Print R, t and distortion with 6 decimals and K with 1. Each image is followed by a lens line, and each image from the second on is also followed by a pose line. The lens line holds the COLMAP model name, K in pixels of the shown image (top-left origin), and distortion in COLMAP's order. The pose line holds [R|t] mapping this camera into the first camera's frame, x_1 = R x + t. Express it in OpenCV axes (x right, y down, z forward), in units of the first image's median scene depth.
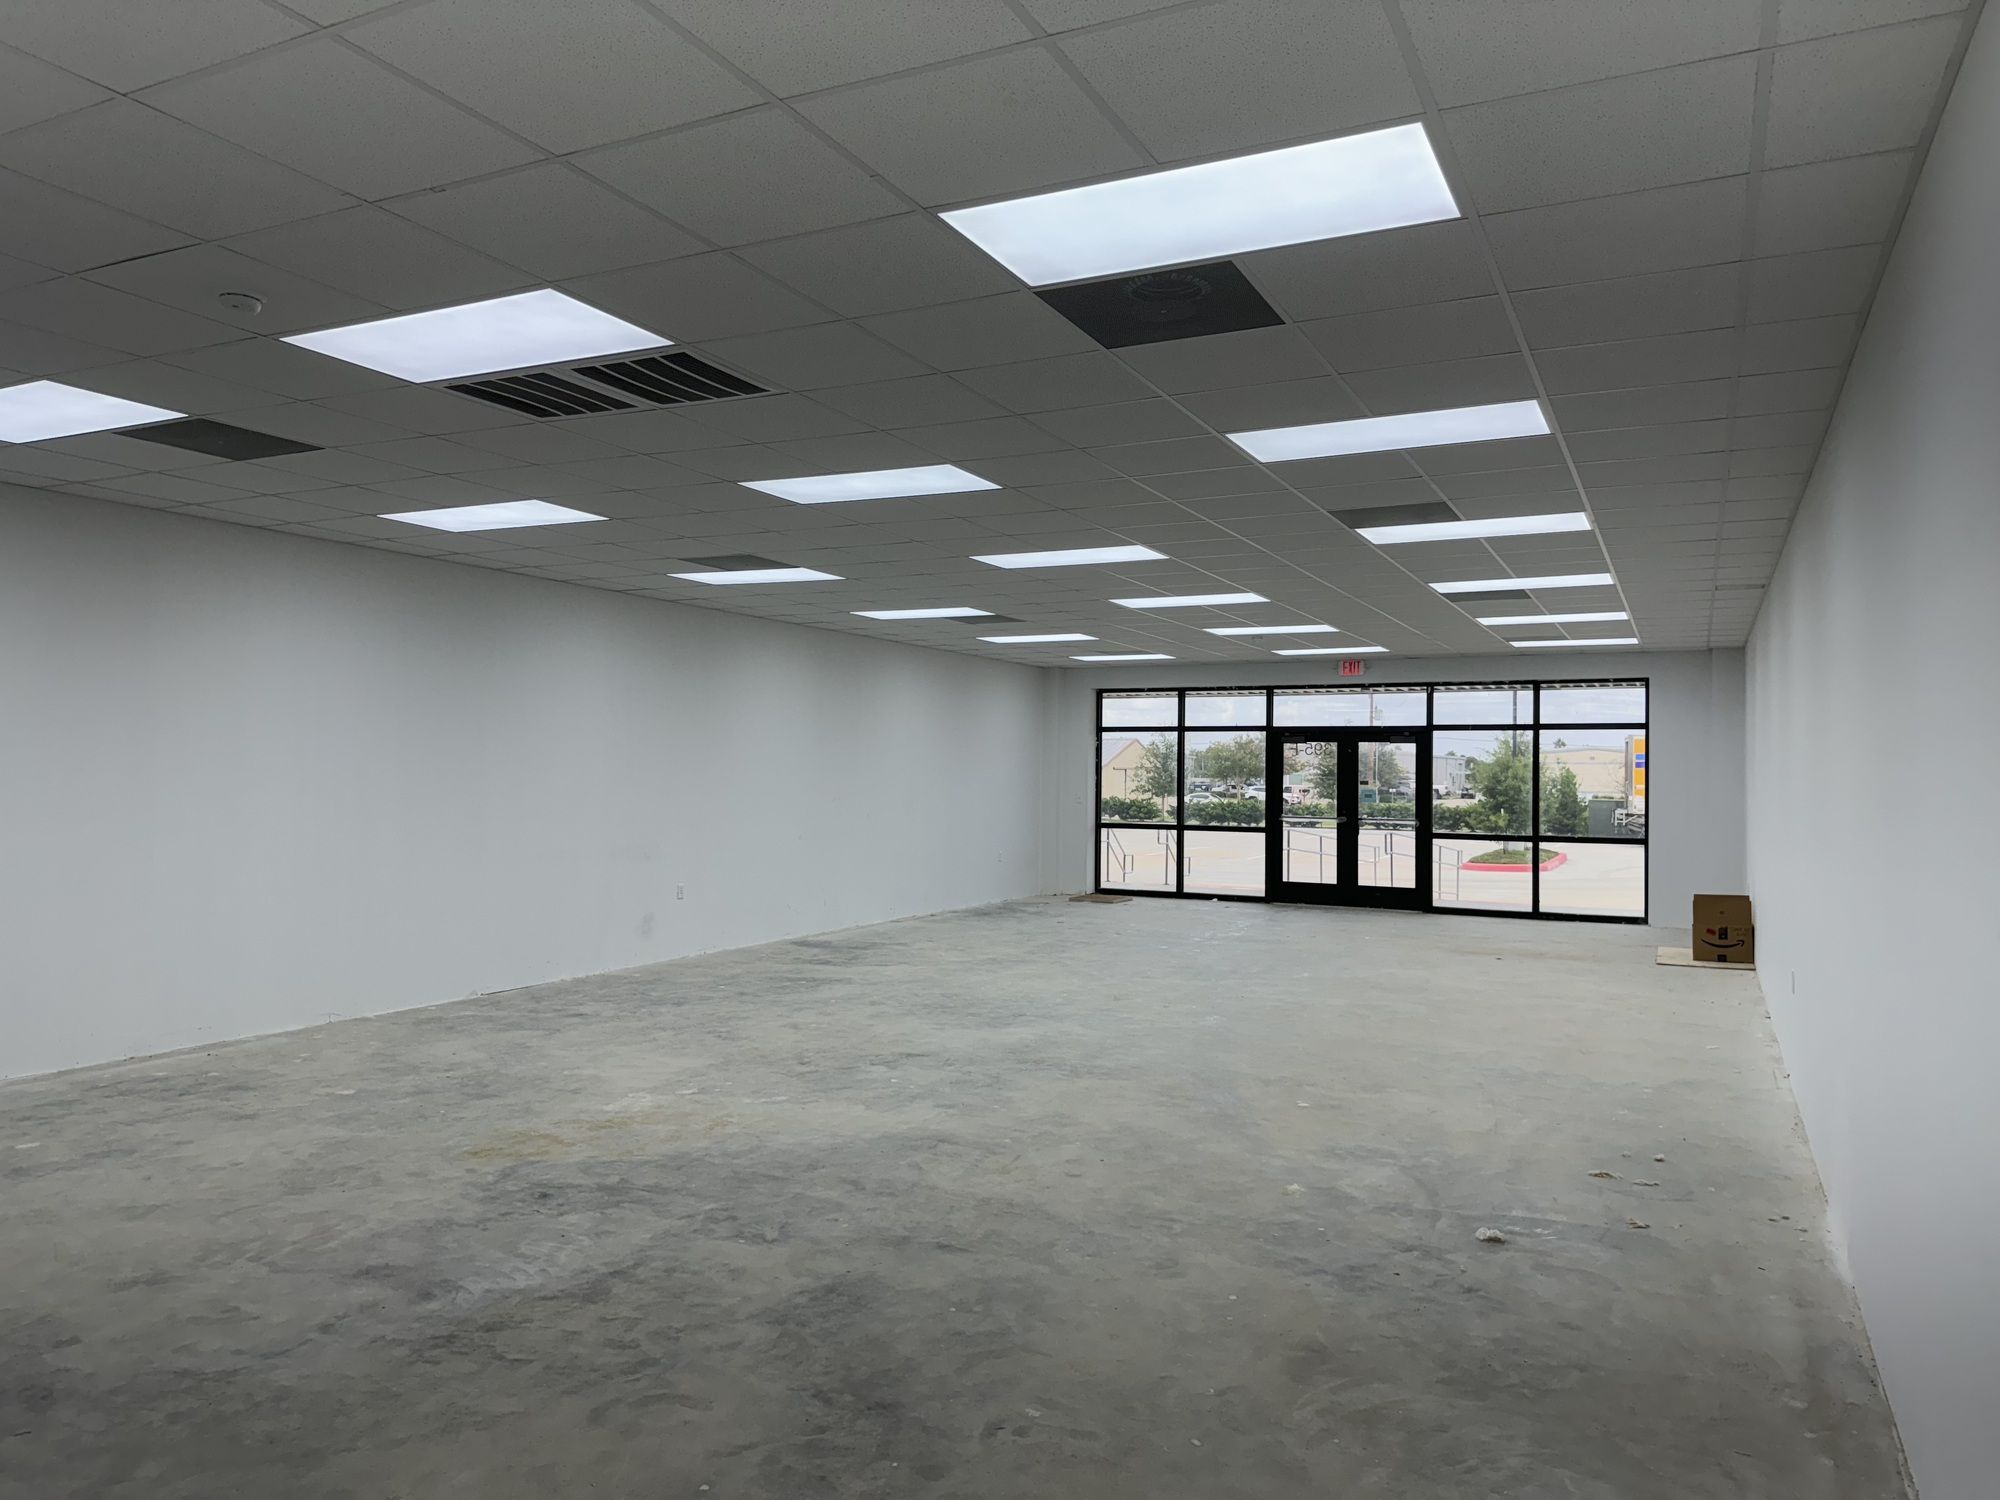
lens RADIAL K [[1358.9, 0, 1000.0], [0, 1358.9, 750.0], [0, 0, 1]] dist [0.079119, -0.134383]
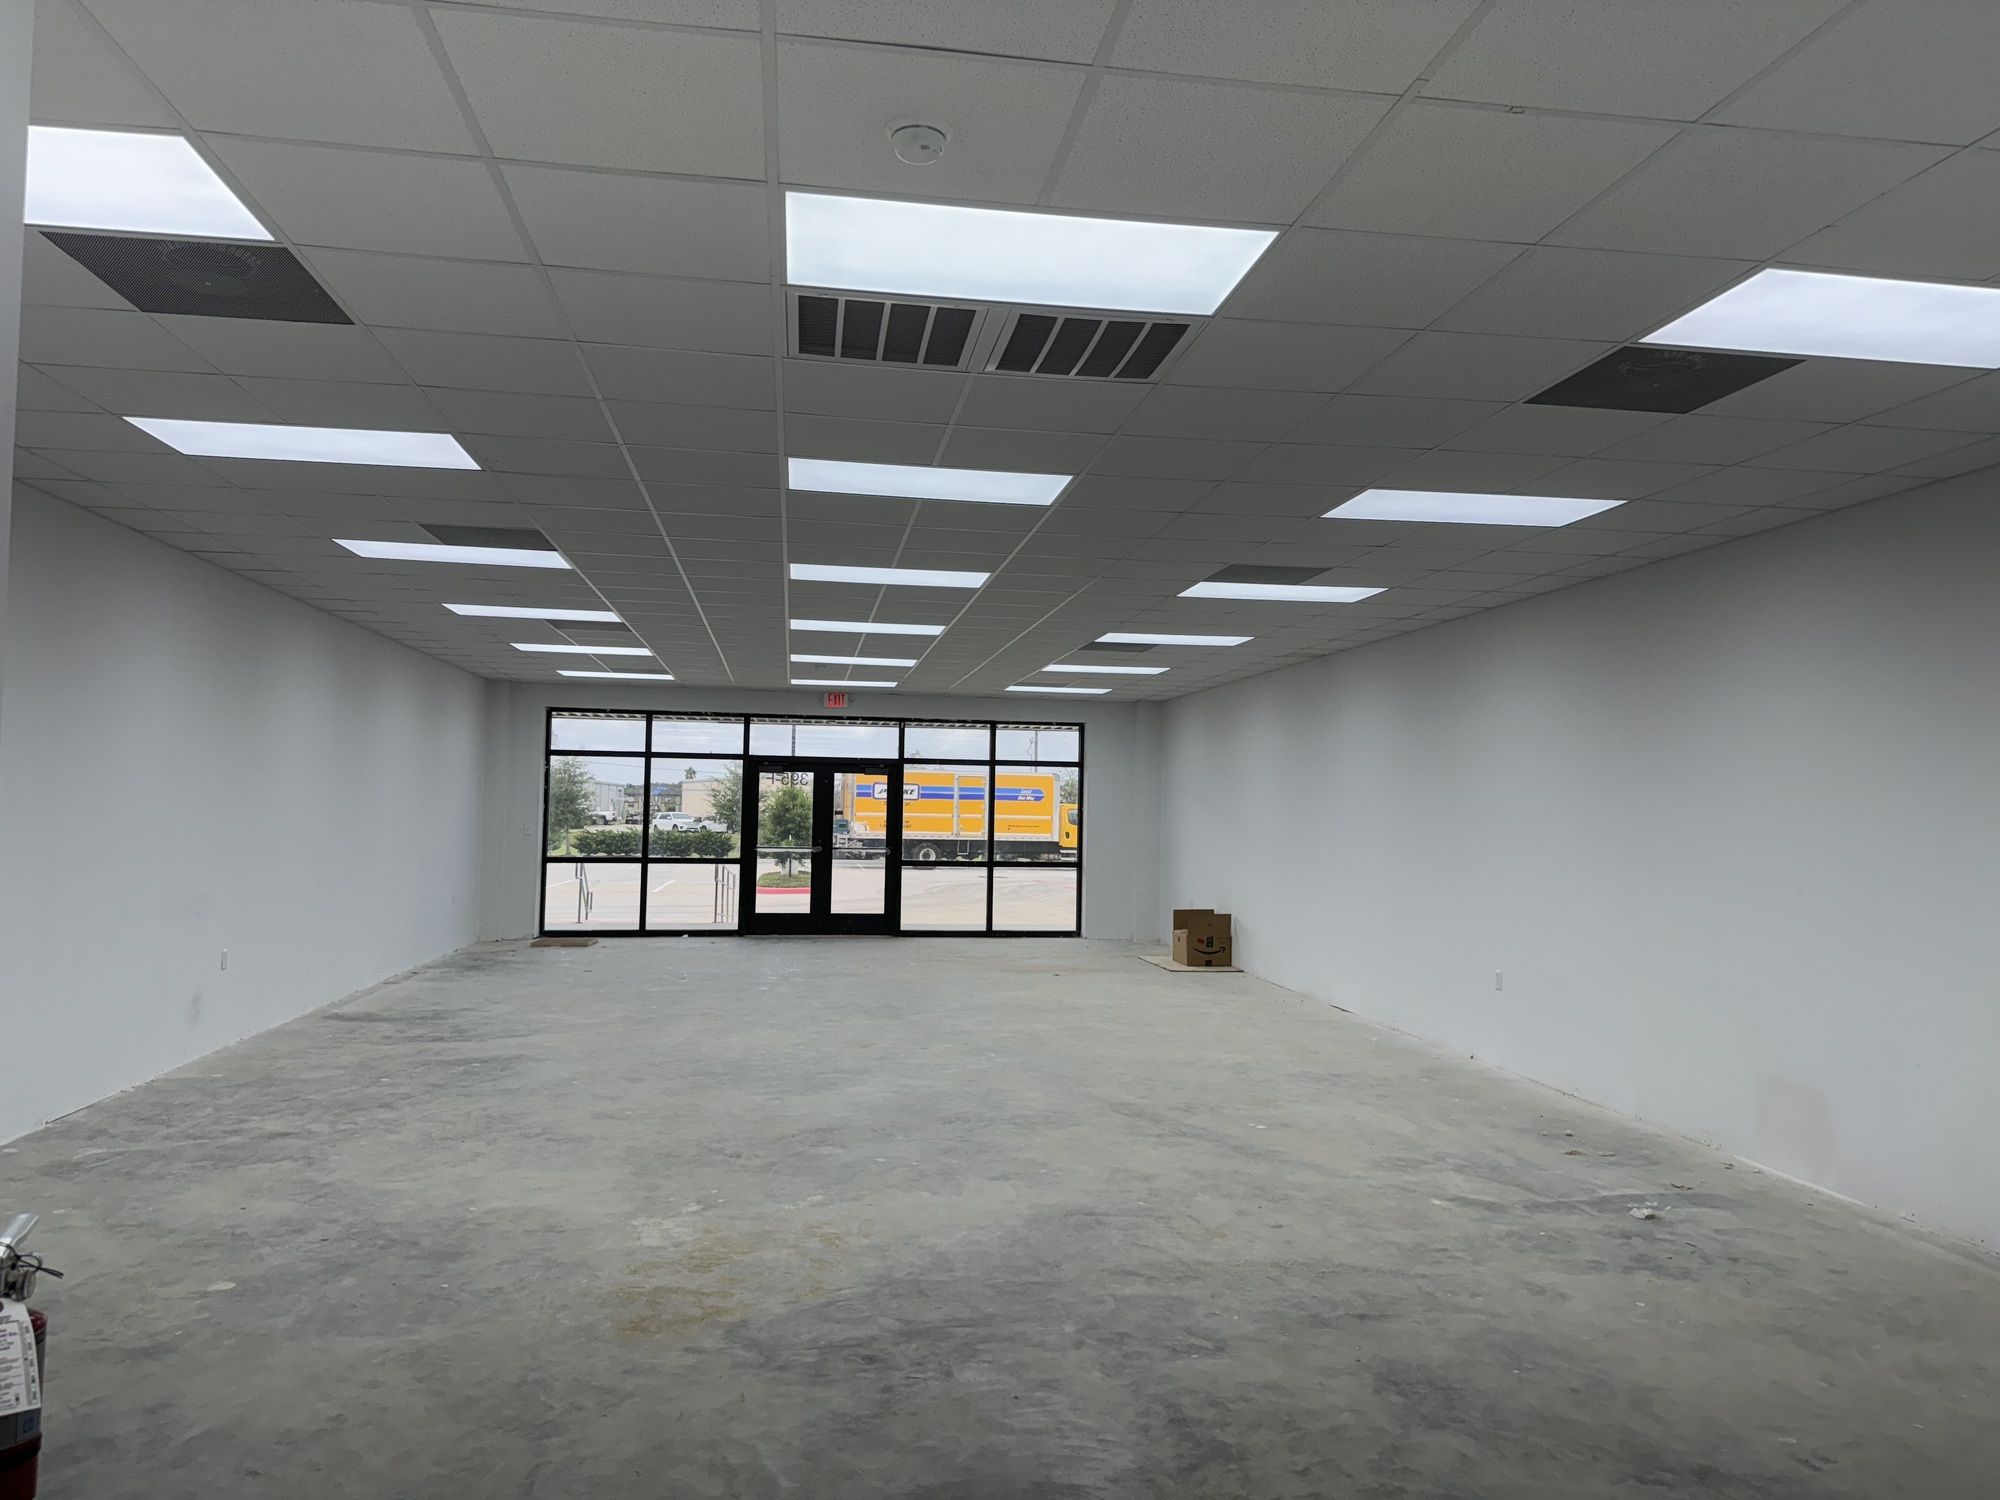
lens RADIAL K [[1367.4, 0, 1000.0], [0, 1367.4, 750.0], [0, 0, 1]] dist [0.004007, -0.007273]
pose [[0.829609, 0.030842, 0.557492, -0.633440], [-0.020414, 0.999481, -0.024916, -0.000545], [-0.557971, 0.009290, 0.829809, 0.281000]]
